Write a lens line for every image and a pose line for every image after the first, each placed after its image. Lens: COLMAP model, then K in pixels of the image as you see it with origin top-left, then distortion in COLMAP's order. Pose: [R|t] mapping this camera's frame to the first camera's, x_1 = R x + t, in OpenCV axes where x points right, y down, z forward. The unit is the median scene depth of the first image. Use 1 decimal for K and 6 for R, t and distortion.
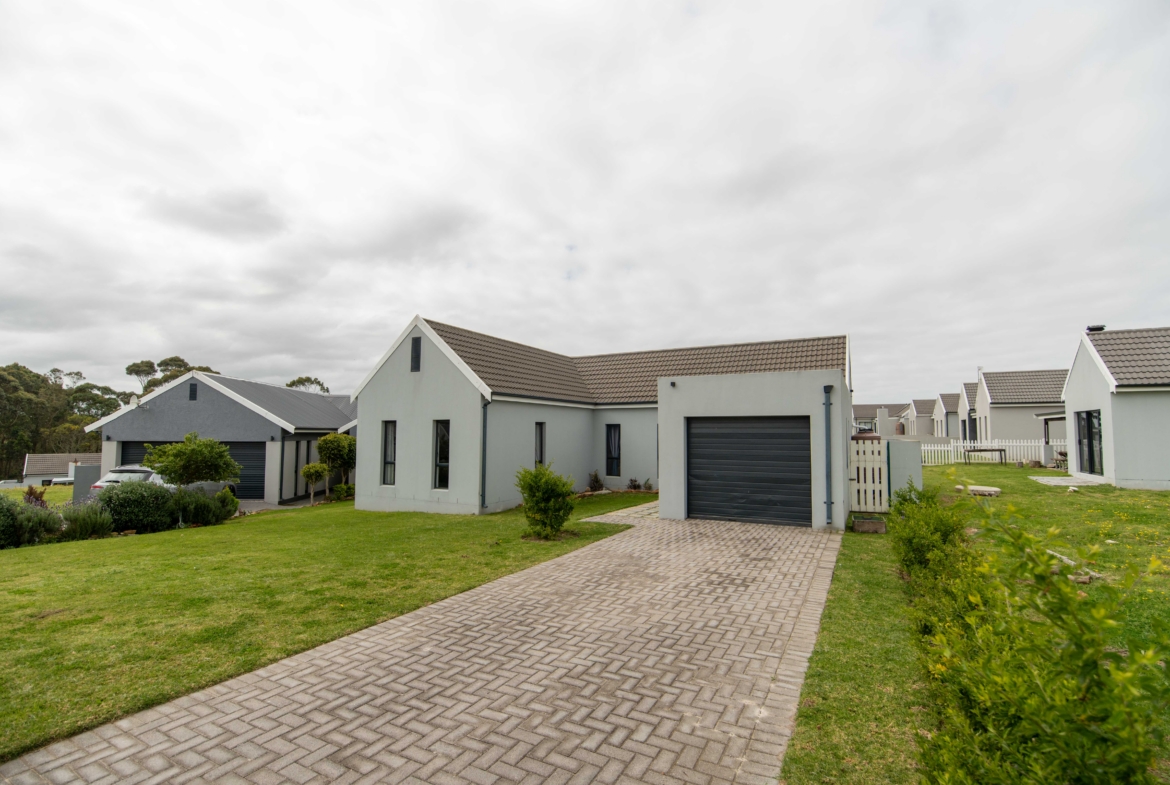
lens RADIAL K [[557.5, 0, 587.8], [0, 557.5, 438.6], [0, 0, 1]] dist [0.001420, 0.000454]
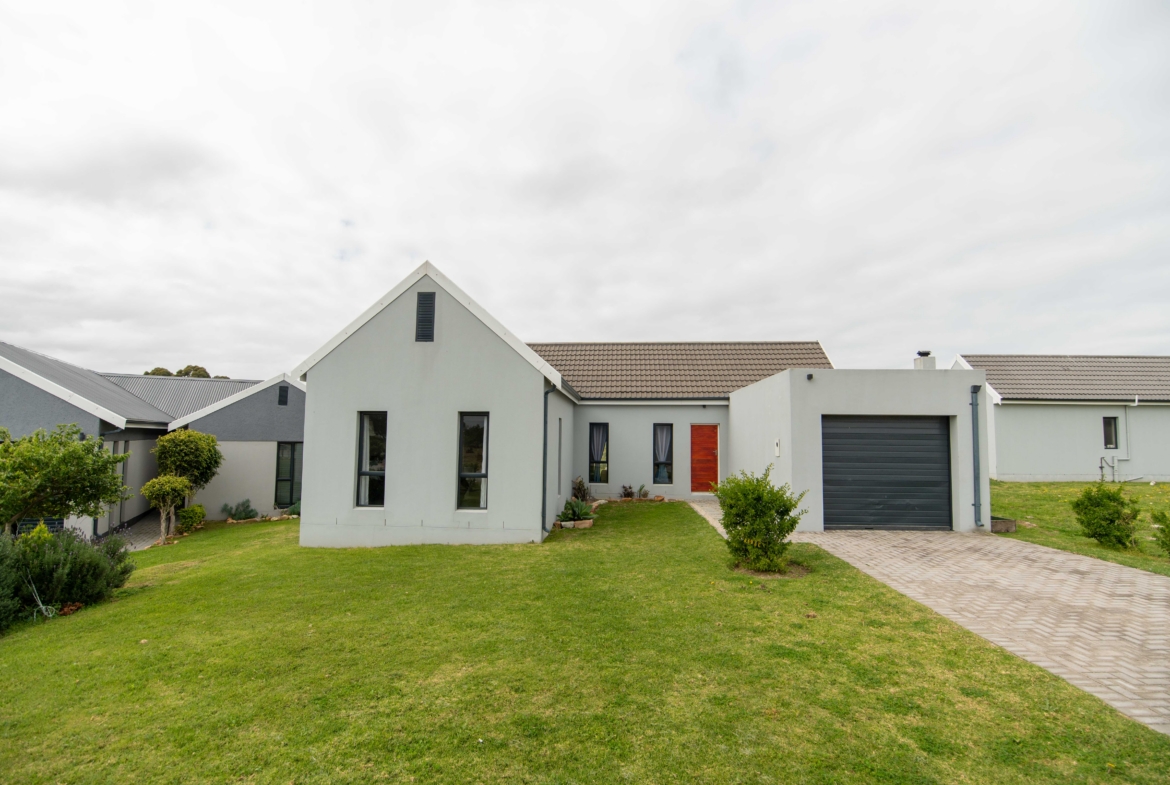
lens RADIAL K [[557.5, 0, 587.8], [0, 557.5, 438.6], [0, 0, 1]] dist [0.001420, 0.000454]
pose [[0.898005, 0.005130, 0.439954, -0.424077], [-0.002961, 0.999980, -0.005616, 0.003950], [-0.439974, 0.003741, 0.898003, 0.283931]]
